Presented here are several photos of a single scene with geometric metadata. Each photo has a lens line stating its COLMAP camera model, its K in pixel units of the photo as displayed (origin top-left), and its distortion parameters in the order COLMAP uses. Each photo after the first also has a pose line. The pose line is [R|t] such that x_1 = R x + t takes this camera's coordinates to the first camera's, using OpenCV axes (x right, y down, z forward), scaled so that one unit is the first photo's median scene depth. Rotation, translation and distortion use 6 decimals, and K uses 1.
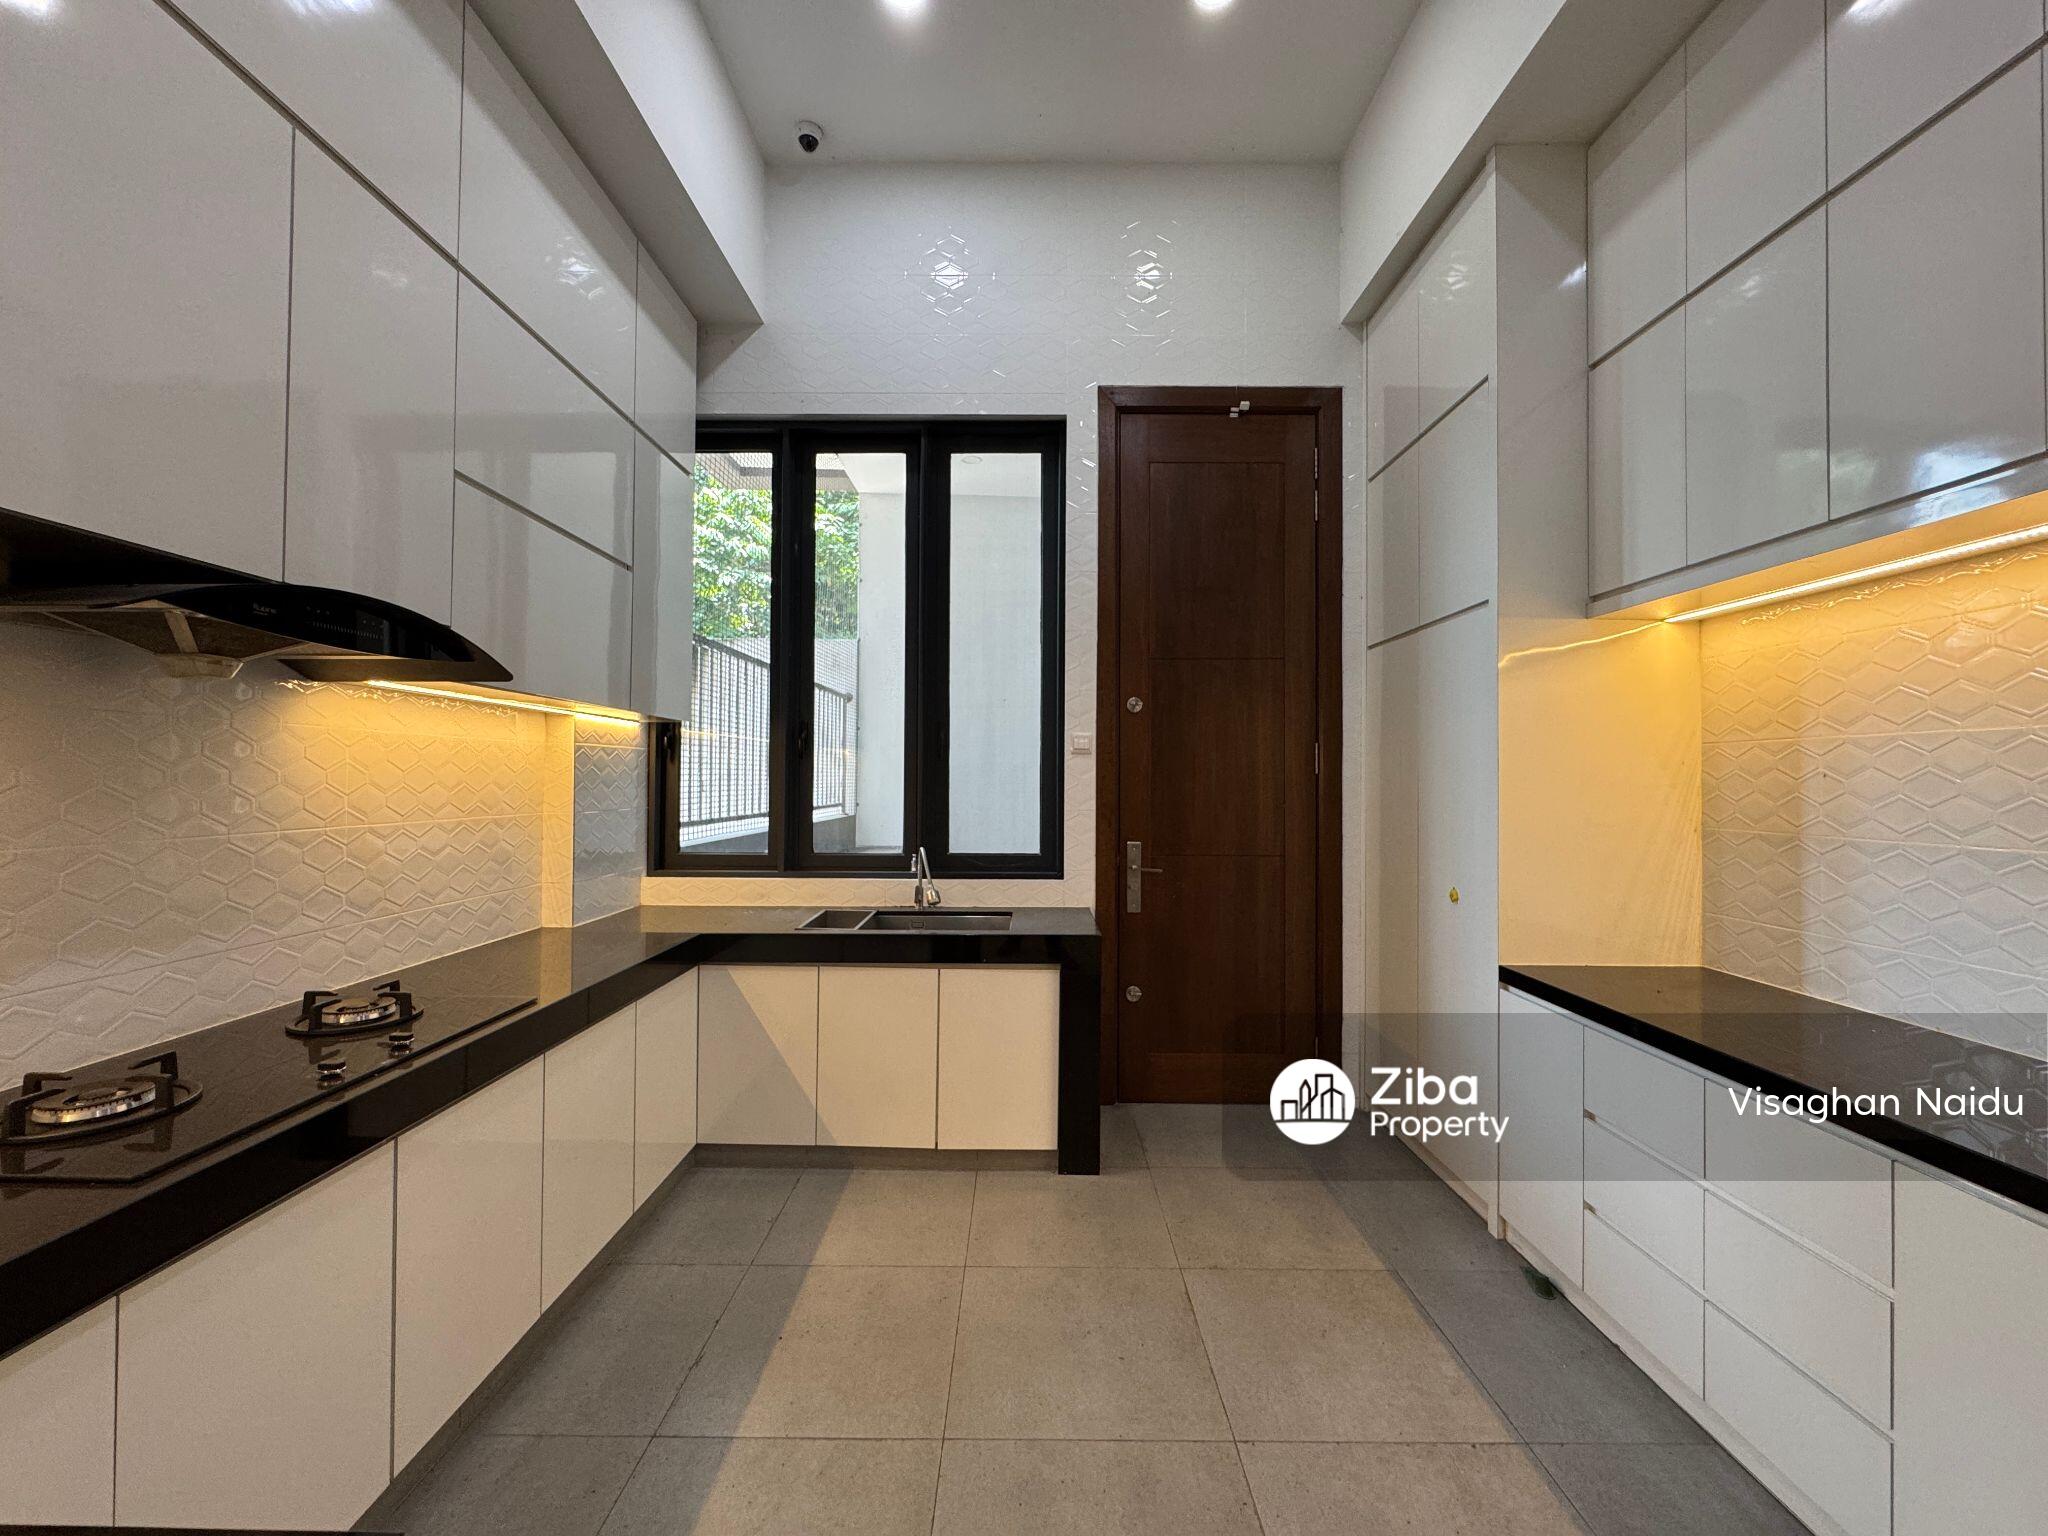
lens RADIAL K [[818.9, 0, 1022.3], [0, 818.9, 770.6], [0, 0, 1]] dist [-0.004645, 0.000620]
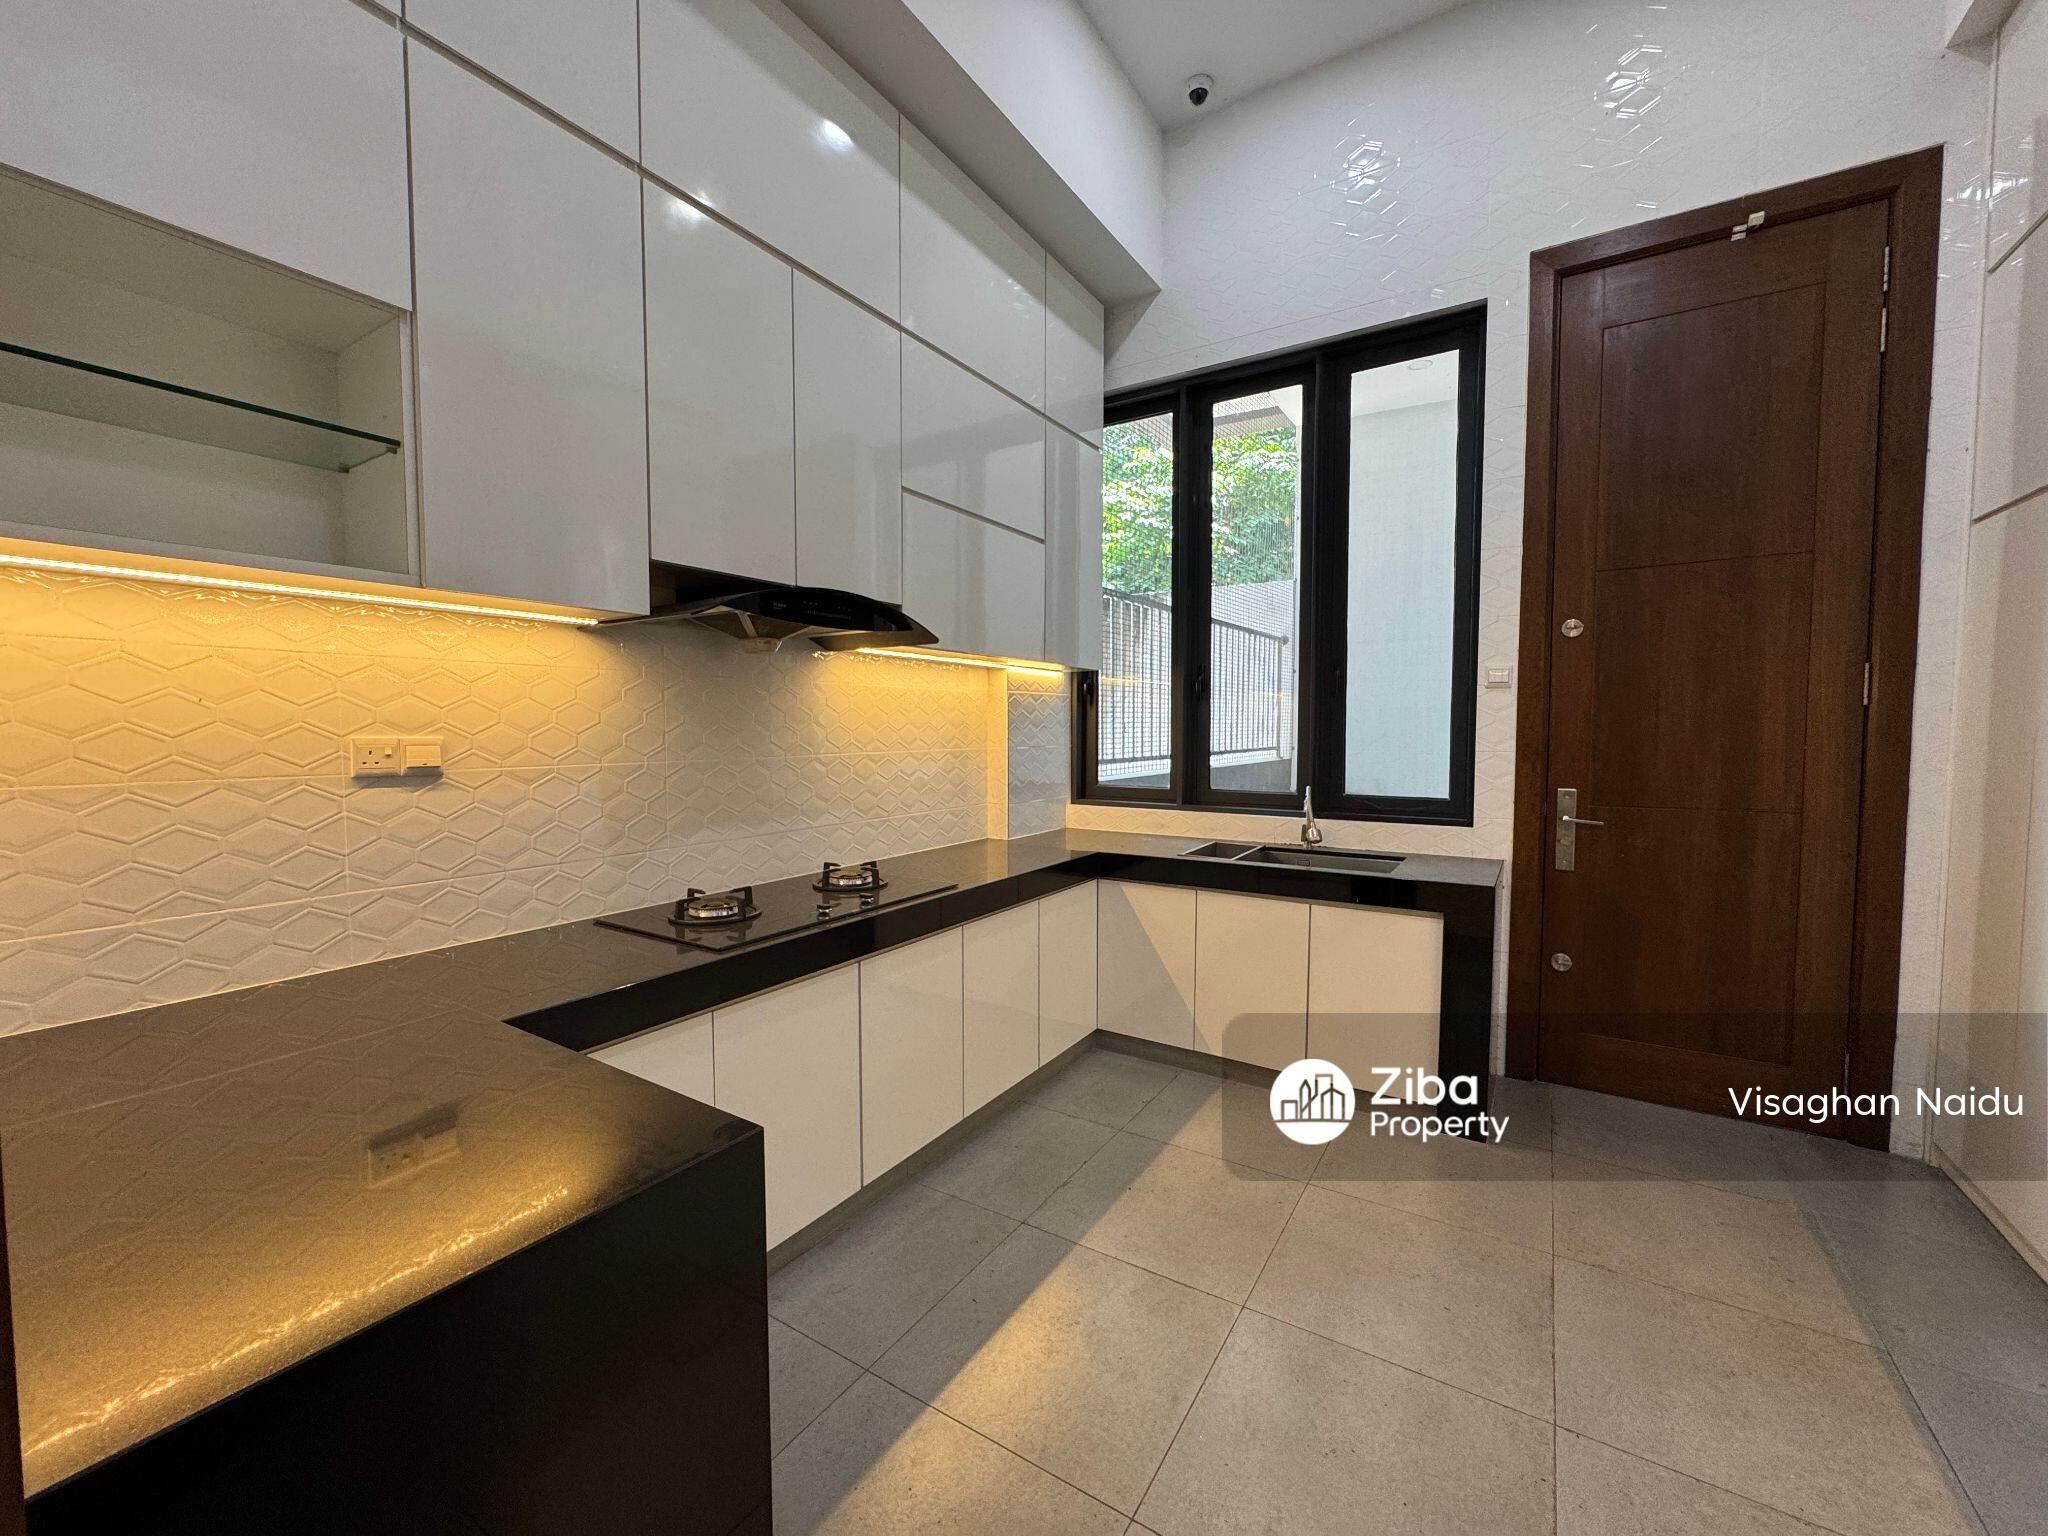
lens RADIAL K [[818.9, 0, 1023.5], [0, 818.9, 770.1], [0, 0, 1]] dist [-0.004645, 0.000620]
pose [[0.846372, 0.021762, -0.532148, 0.115207], [0.012270, 0.998103, 0.060332, 0.009600], [0.532451, -0.057593, 0.844499, -0.029182]]
